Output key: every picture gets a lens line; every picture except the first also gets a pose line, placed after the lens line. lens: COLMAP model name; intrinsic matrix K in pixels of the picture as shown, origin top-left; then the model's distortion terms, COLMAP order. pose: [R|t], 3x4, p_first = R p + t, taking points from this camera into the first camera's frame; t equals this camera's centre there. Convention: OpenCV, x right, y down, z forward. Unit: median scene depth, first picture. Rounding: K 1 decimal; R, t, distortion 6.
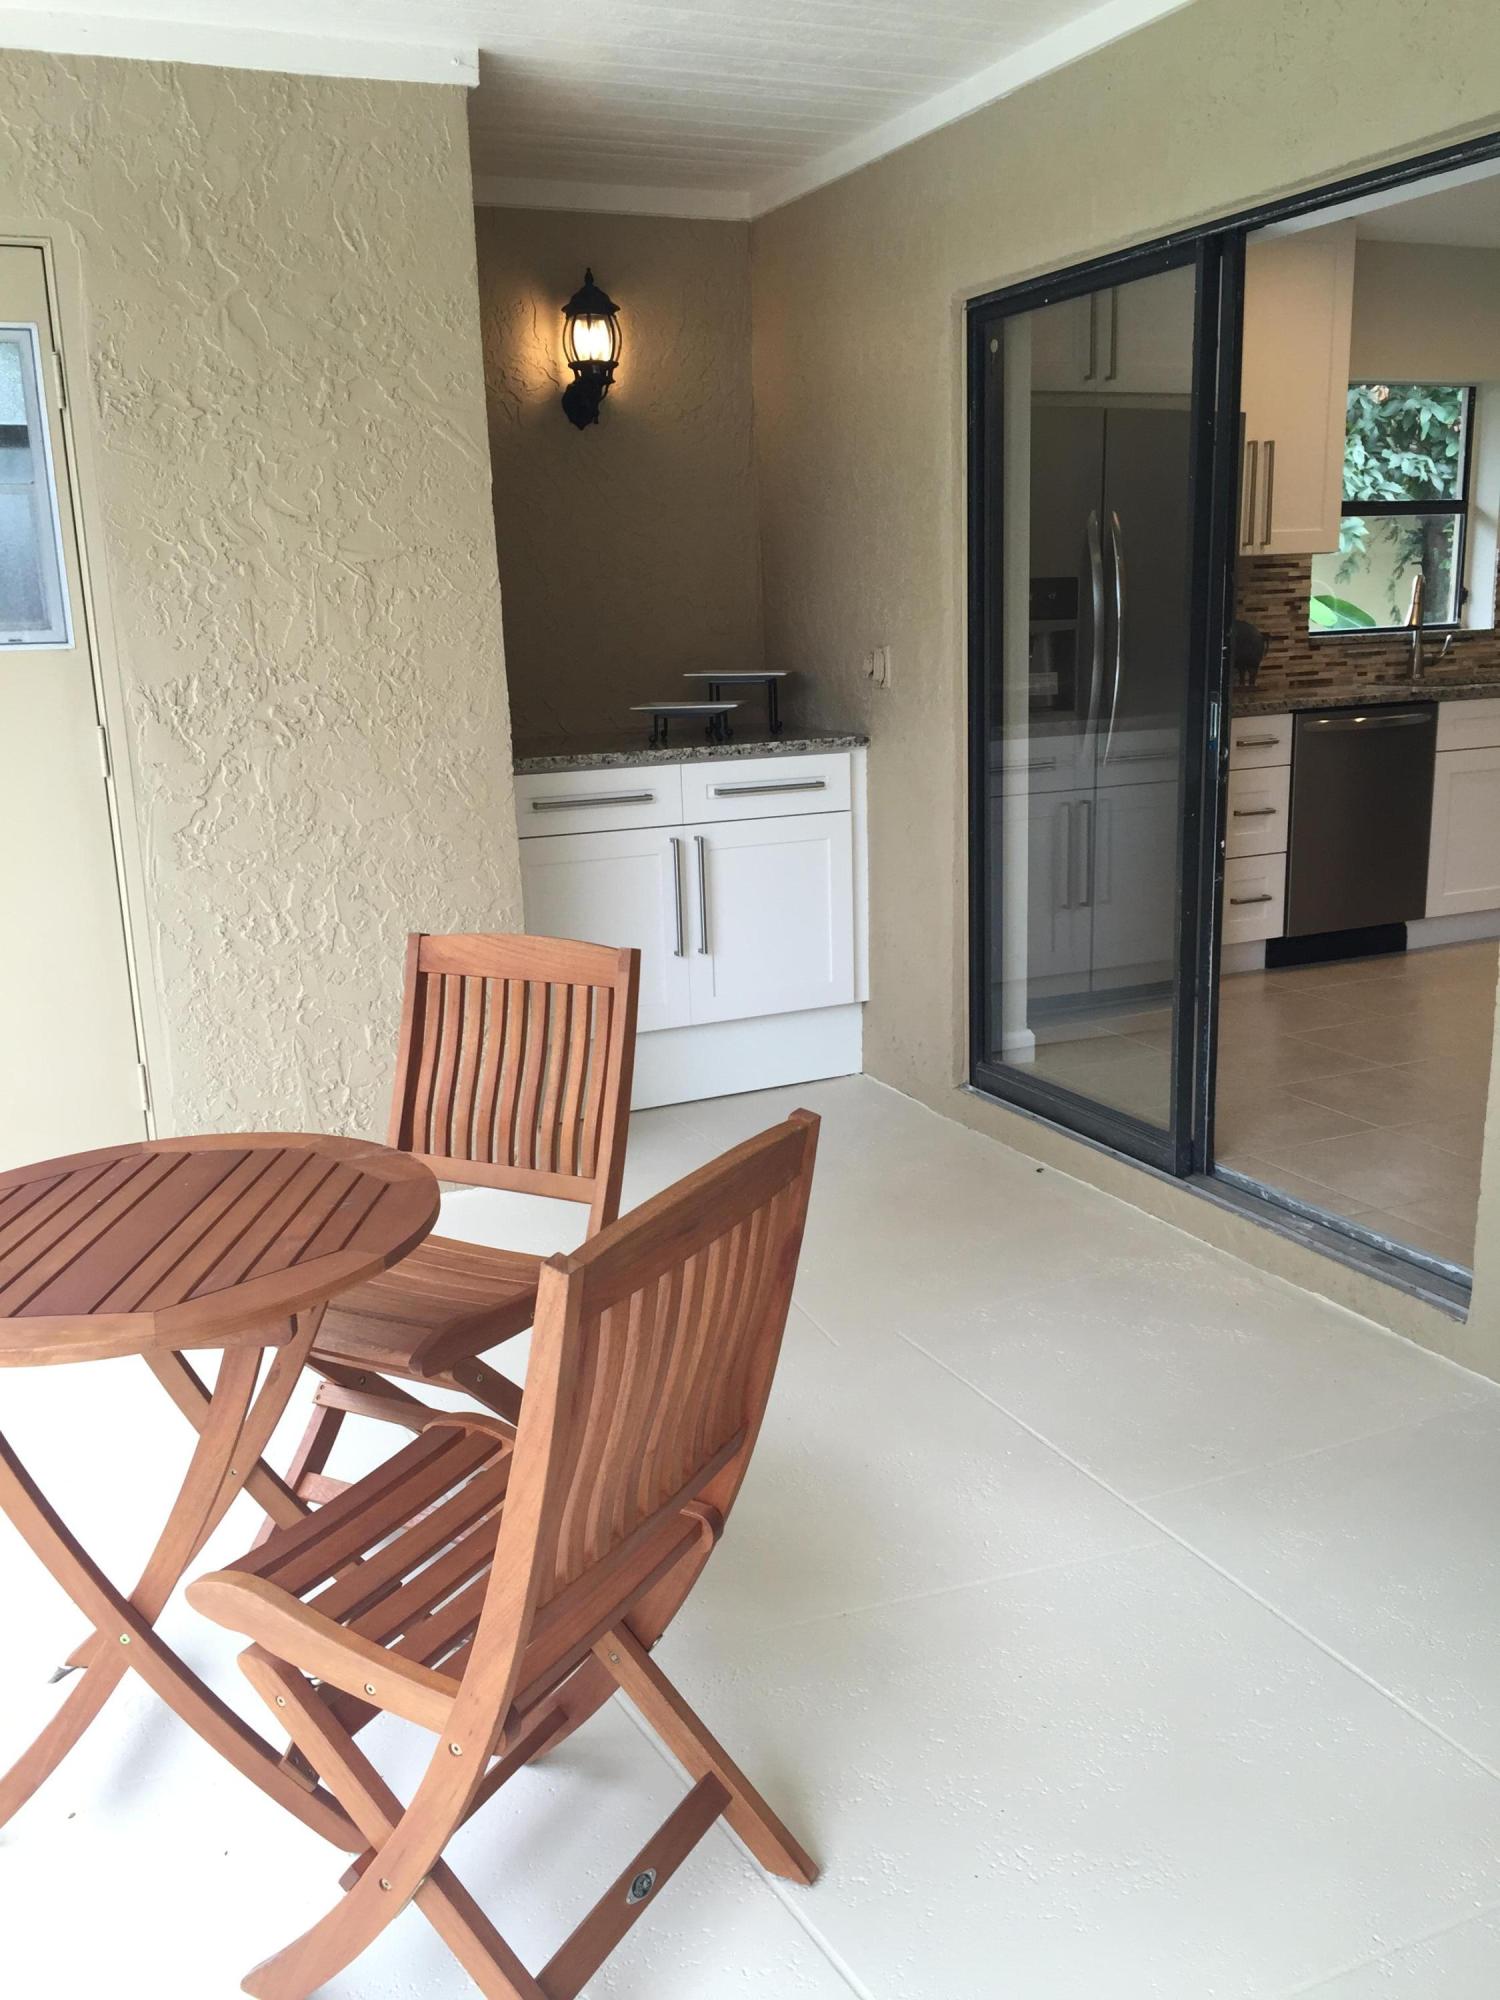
lens RADIAL K [[1704.2, 0, 747.1], [0, 1704.2, 1001.3], [0, 0, 1]] dist [0.000102, -0.002085]
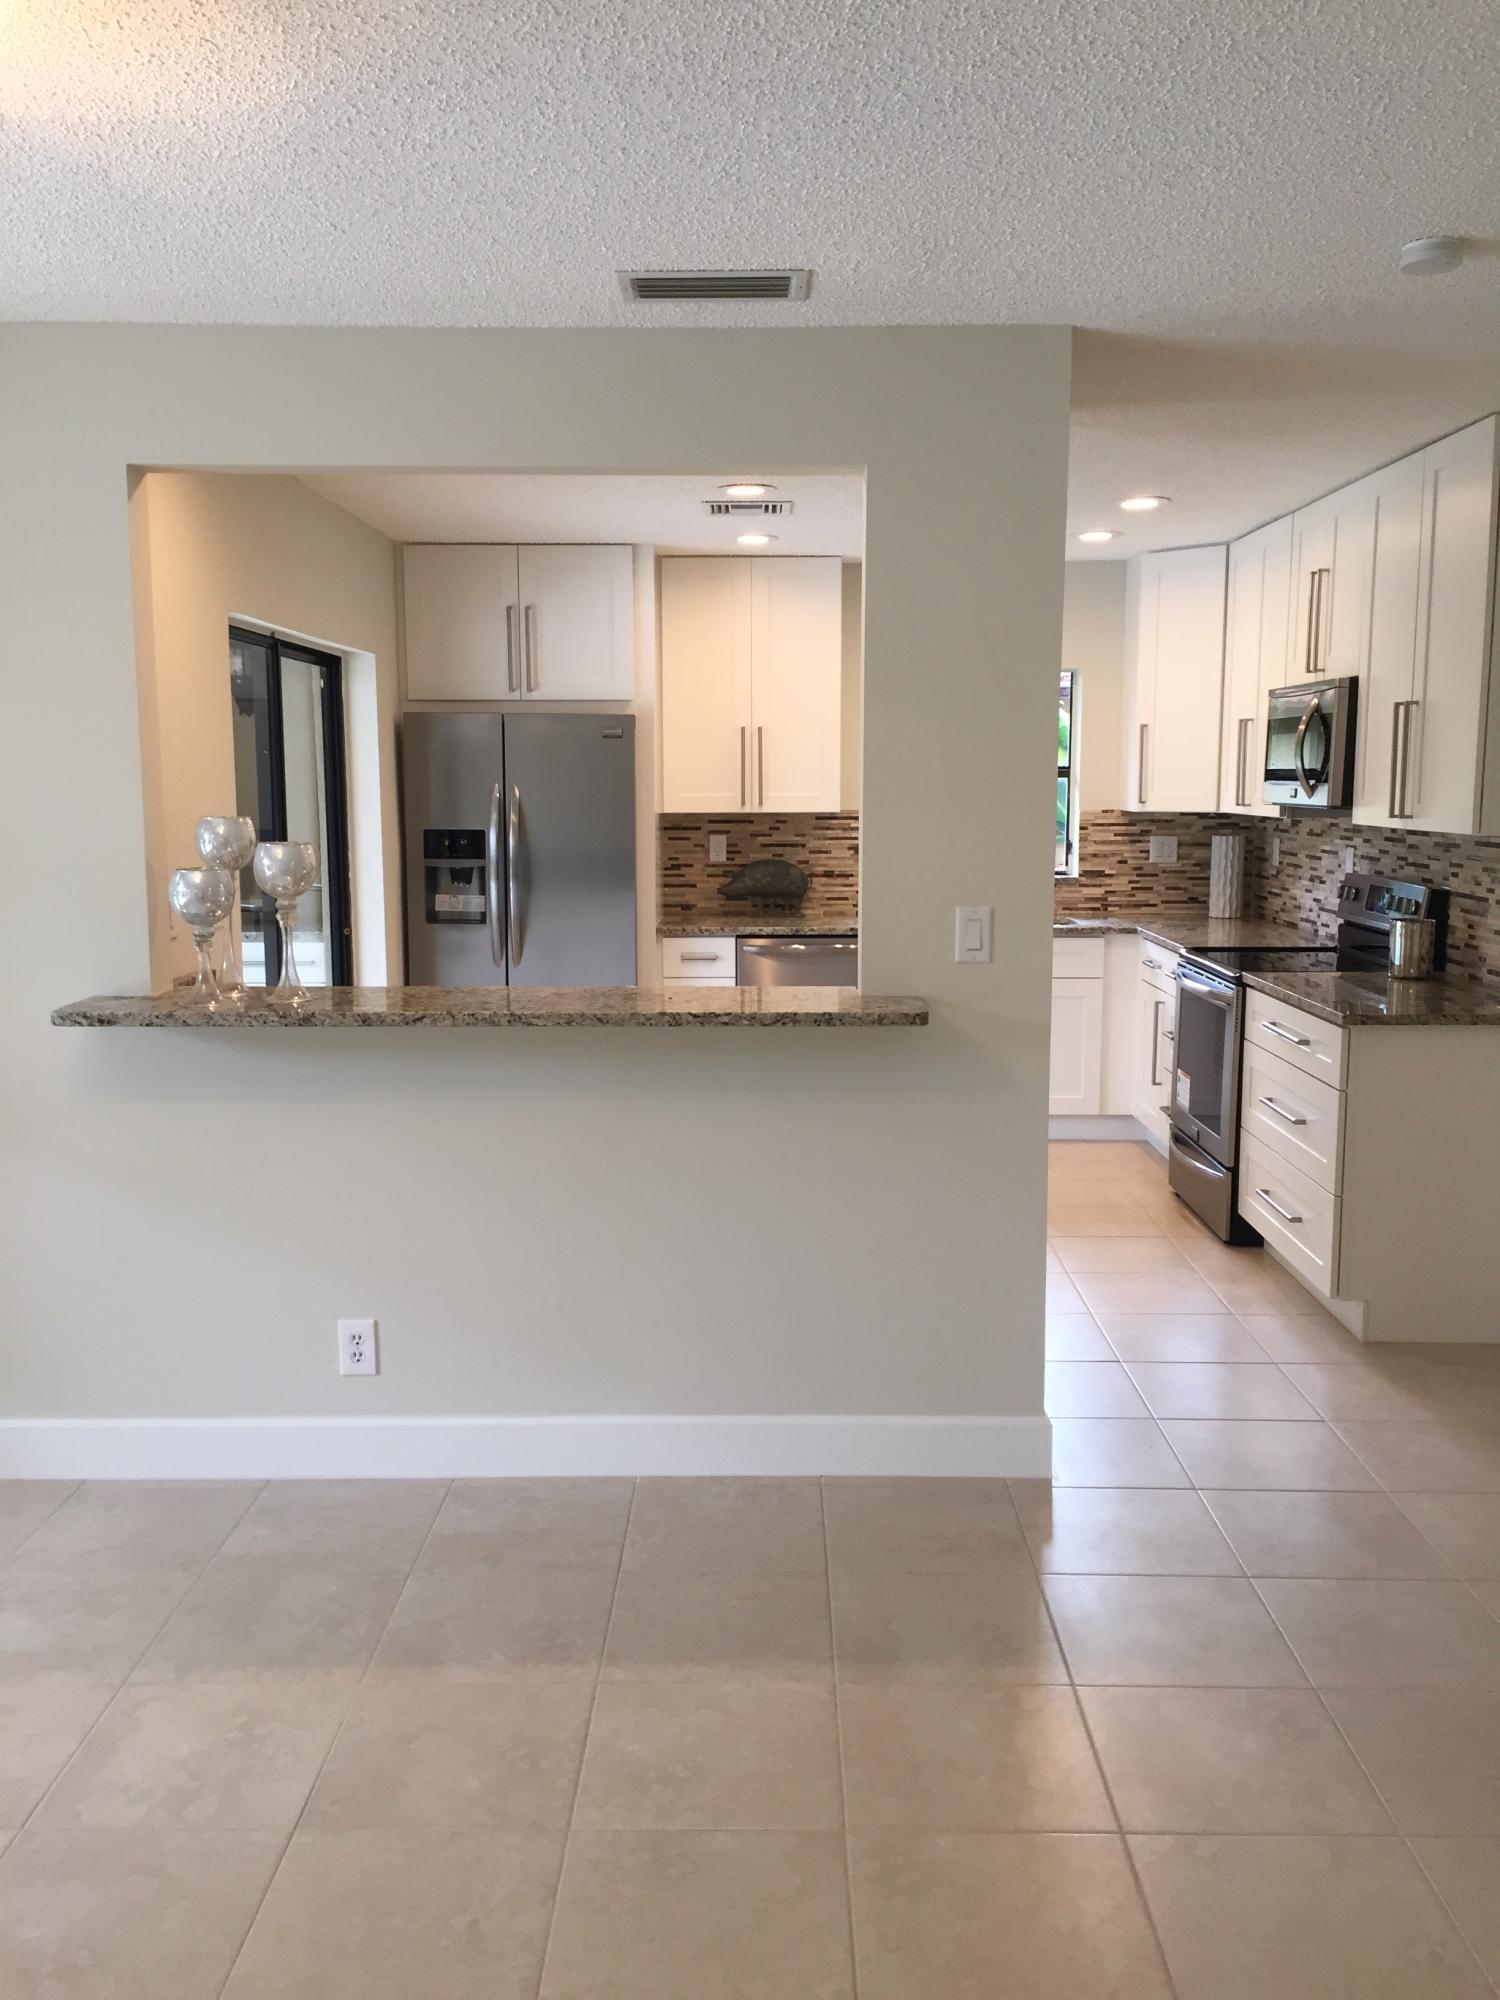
lens RADIAL K [[1704.2, 0, 751.4], [0, 1704.2, 1001.9], [0, 0, 1]] dist [0.000102, -0.002085]
pose [[0.904136, 0.096807, -0.416134, 0.853133], [-0.130538, 0.990009, -0.053310, -0.054240], [0.406816, 0.102521, 0.907739, -0.145143]]
